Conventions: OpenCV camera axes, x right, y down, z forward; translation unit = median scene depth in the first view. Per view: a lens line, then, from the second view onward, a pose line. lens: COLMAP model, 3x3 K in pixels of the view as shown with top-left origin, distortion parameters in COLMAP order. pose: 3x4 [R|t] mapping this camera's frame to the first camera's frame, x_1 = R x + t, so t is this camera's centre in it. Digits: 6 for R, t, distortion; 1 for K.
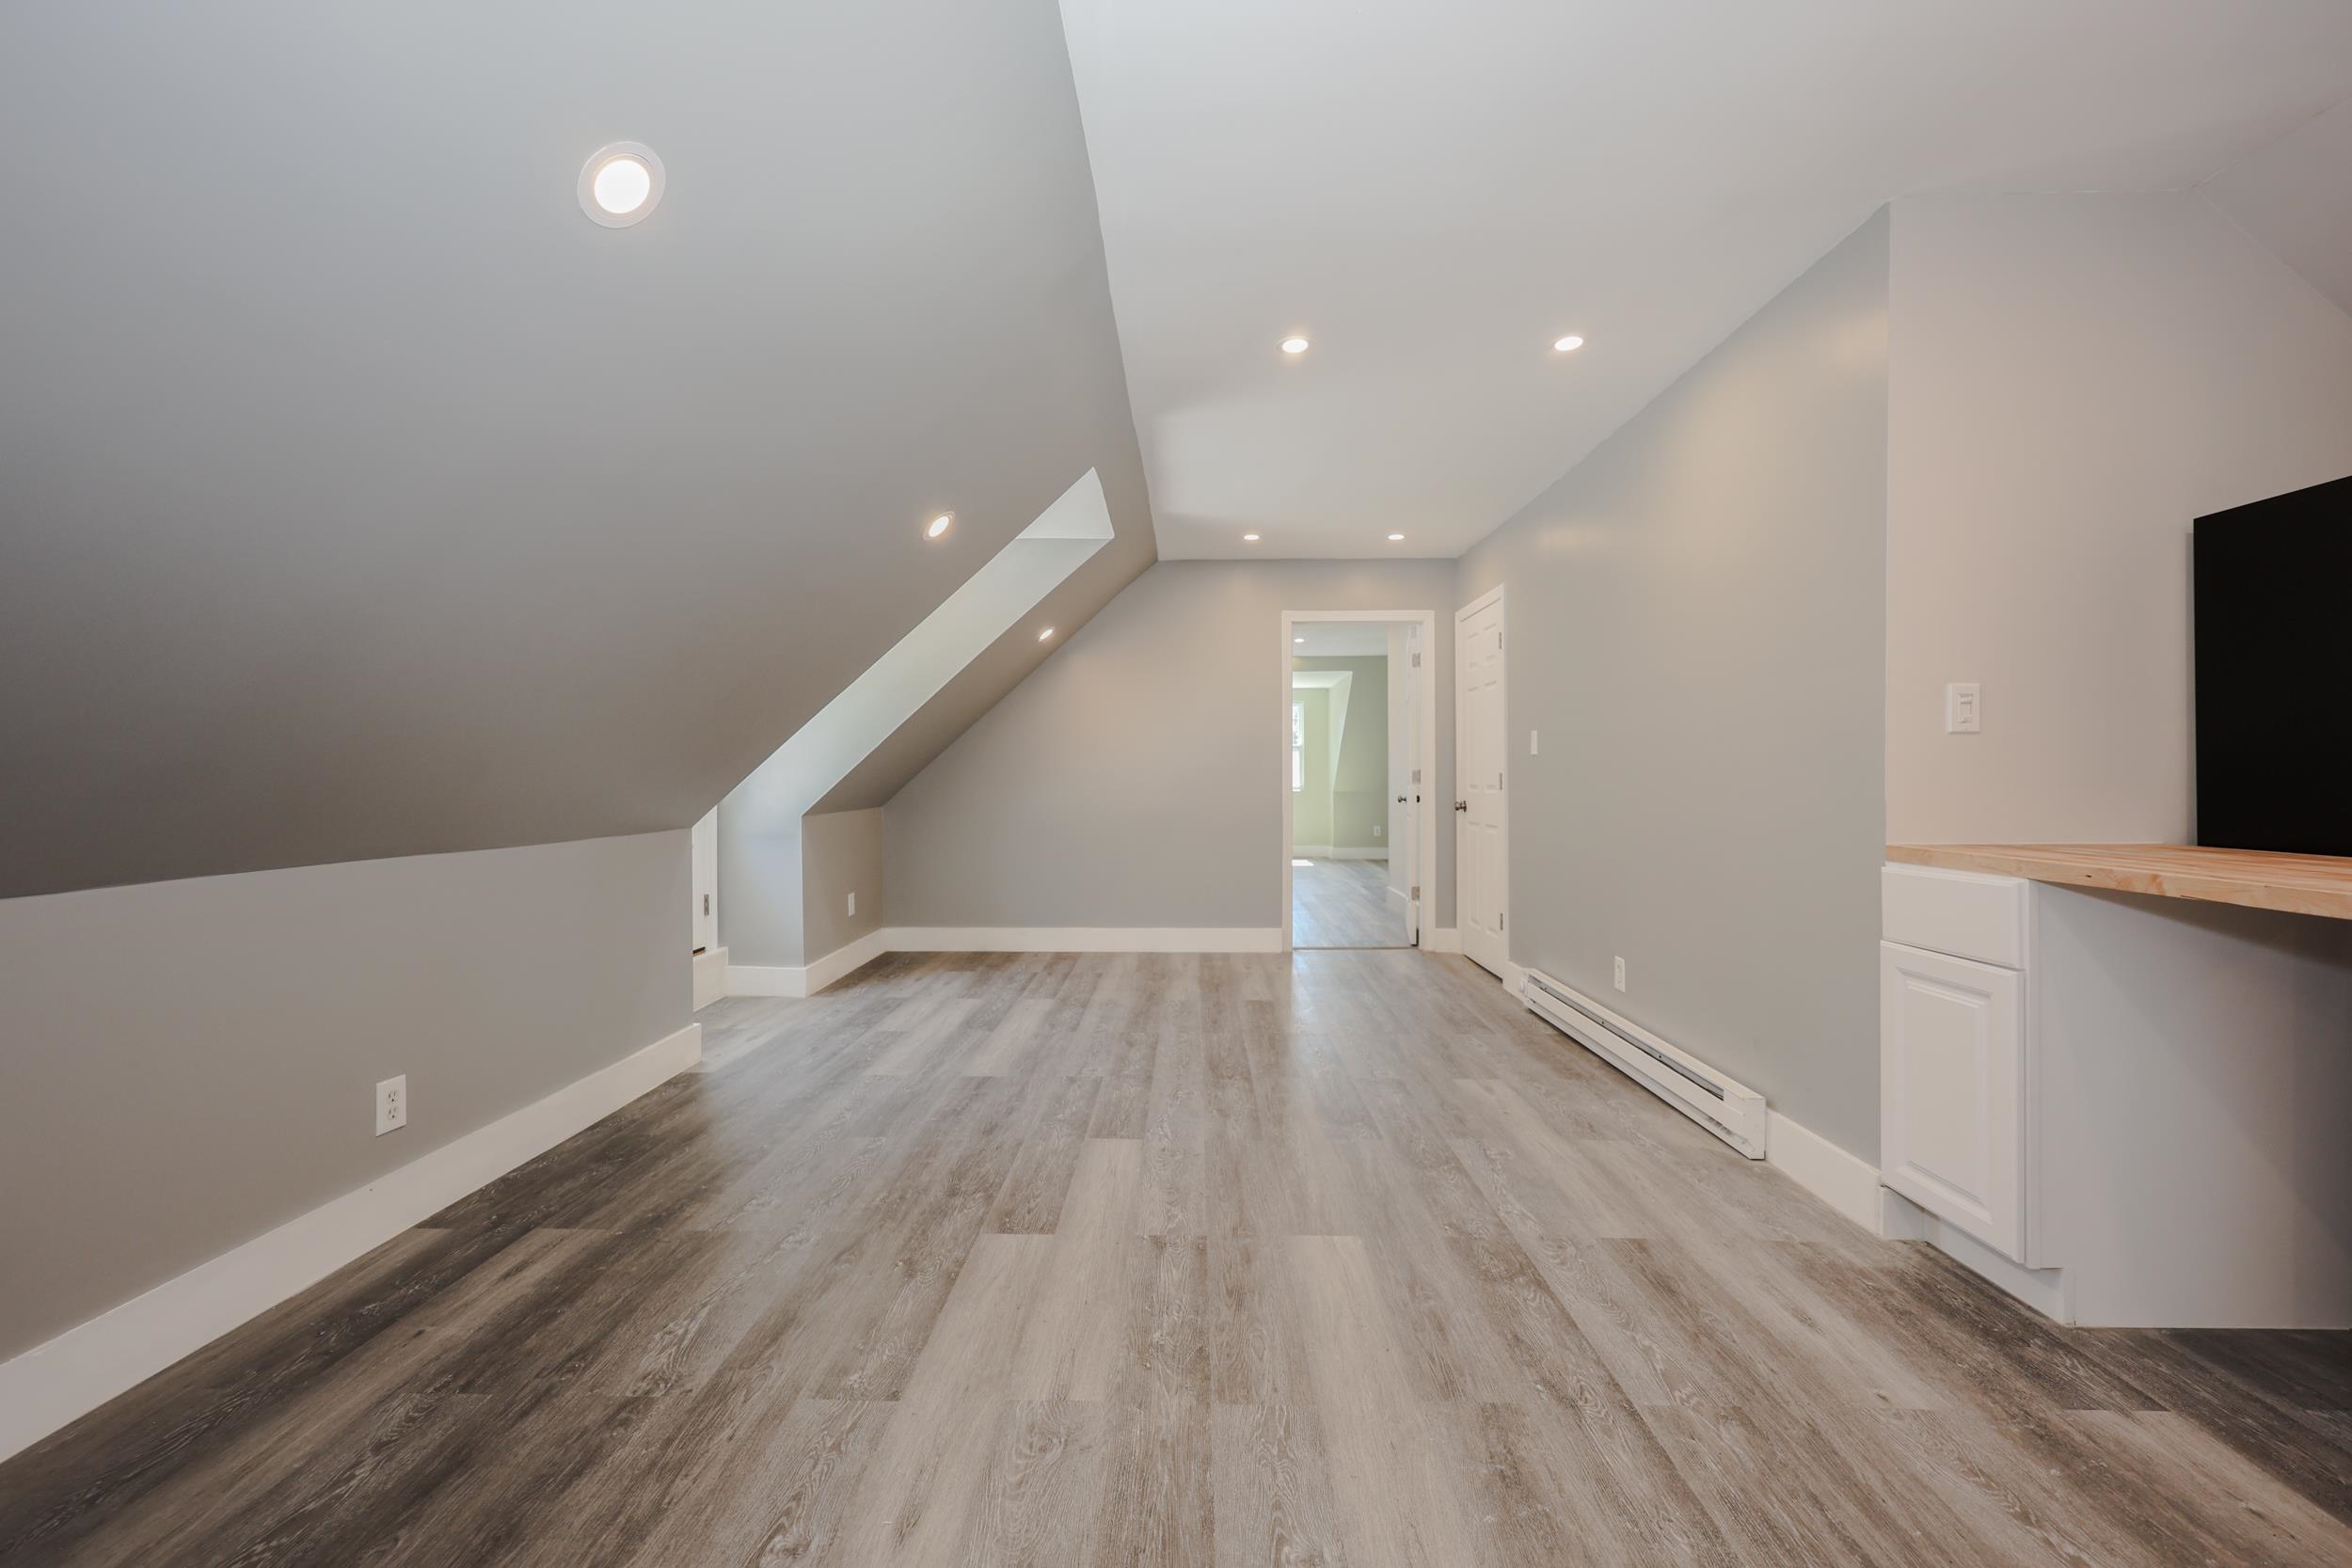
lens RADIAL K [[934.1, 0, 1155.2], [0, 934.1, 786.8], [0, 0, 1]] dist [0.000006, 0.000099]
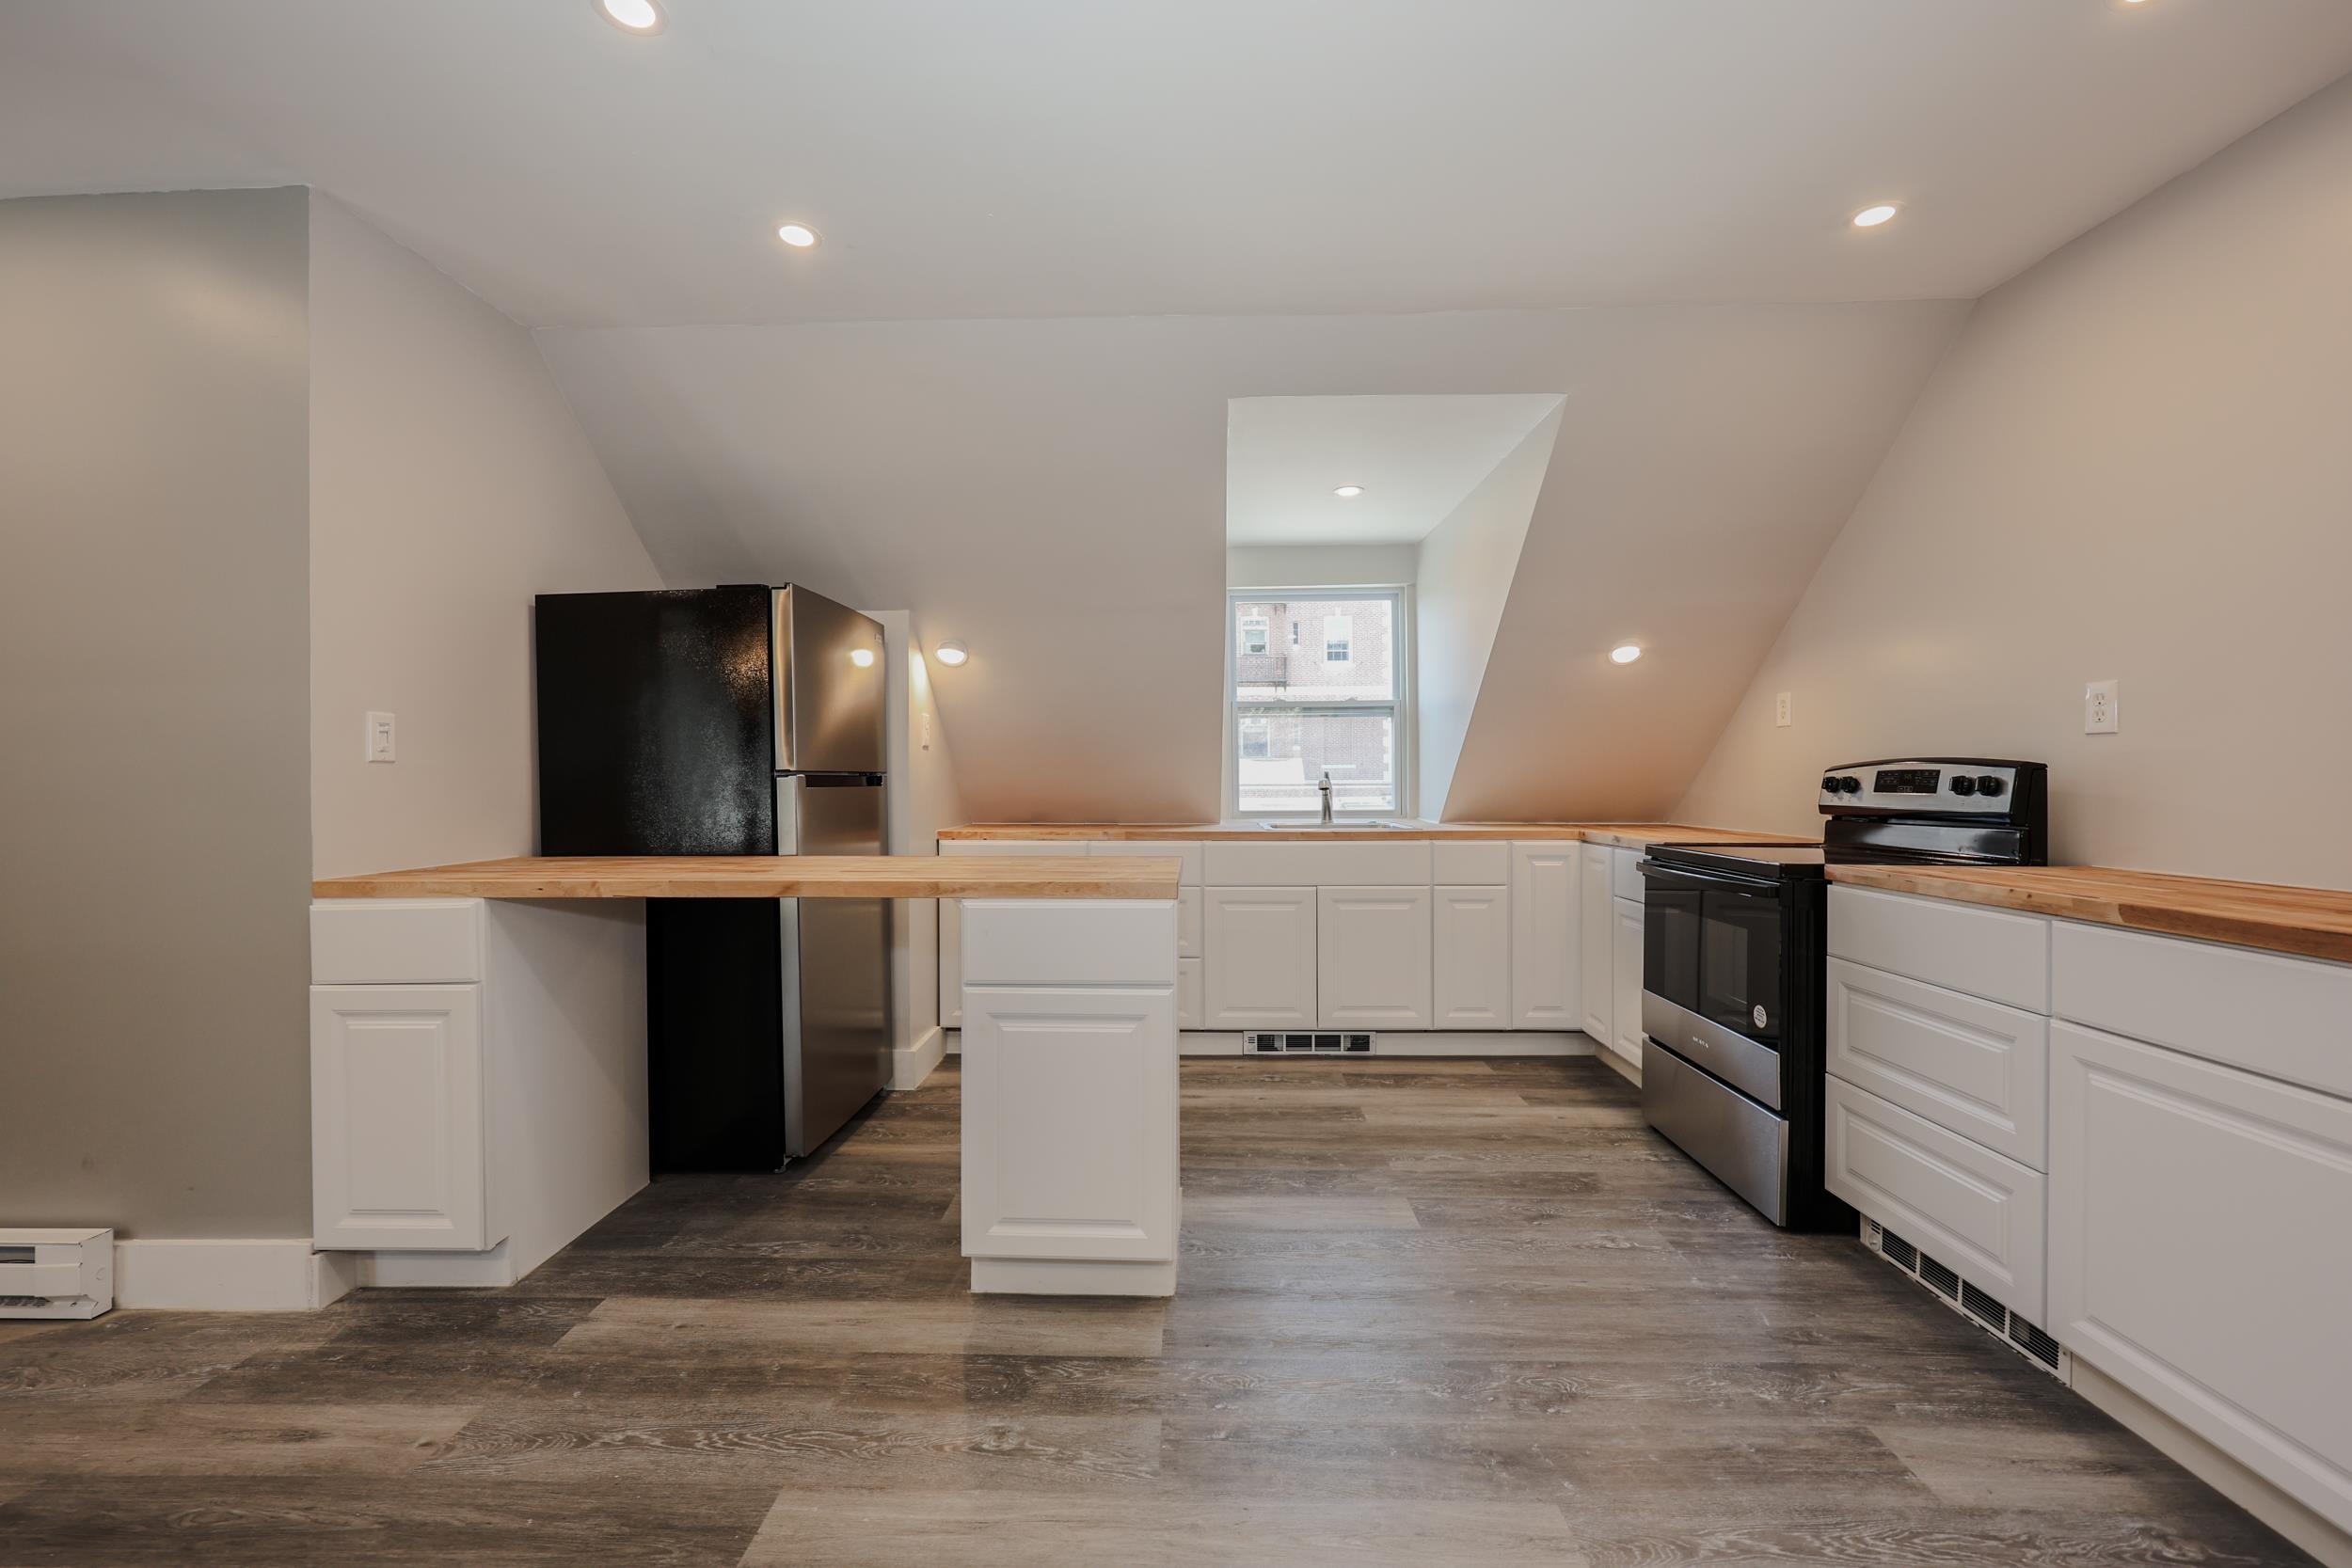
lens RADIAL K [[956.4, 0, 1183.6], [0, 956.4, 778.0], [0, 0, 1]] dist [0.001812, -0.000281]
pose [[-0.016369, 0.005393, 0.999851, -0.183543], [0.018187, 0.999822, -0.005095, -0.019634], [-0.999701, 0.018101, -0.016464, 0.158727]]
